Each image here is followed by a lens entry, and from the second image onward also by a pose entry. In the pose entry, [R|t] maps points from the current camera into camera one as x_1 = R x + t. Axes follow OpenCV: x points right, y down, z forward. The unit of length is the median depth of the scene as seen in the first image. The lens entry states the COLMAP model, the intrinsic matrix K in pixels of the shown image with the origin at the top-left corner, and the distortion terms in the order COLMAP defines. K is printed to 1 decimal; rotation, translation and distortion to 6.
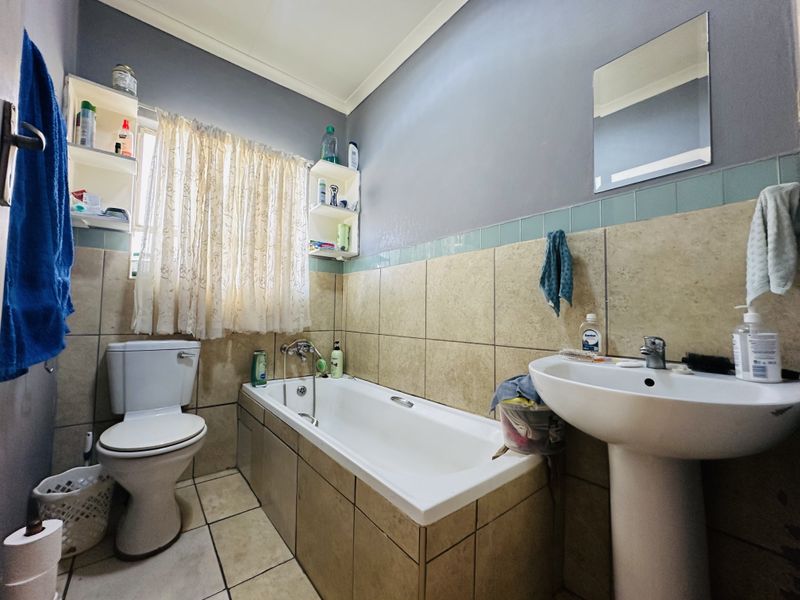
lens RADIAL K [[320.6, 0, 399.5], [0, 320.6, 298.1], [0, 0, 1]] dist [-0.006864, -0.000451]
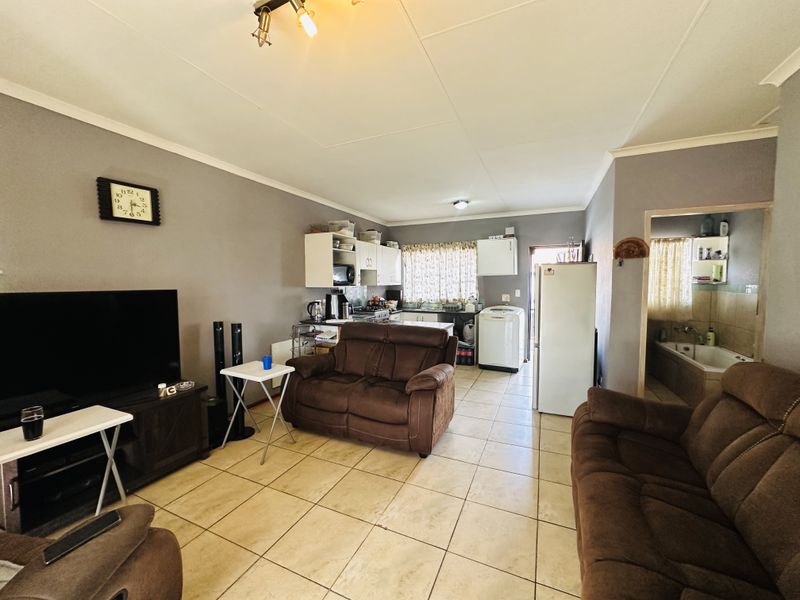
lens RADIAL K [[320.6, 0, 396.2], [0, 320.6, 299.0], [0, 0, 1]] dist [-0.006864, -0.000451]
pose [[0.437879, 0.031112, -0.898495, 0.716234], [0.044930, 0.997395, 0.056433, -0.239565], [0.897910, -0.065081, 0.435340, -1.575866]]
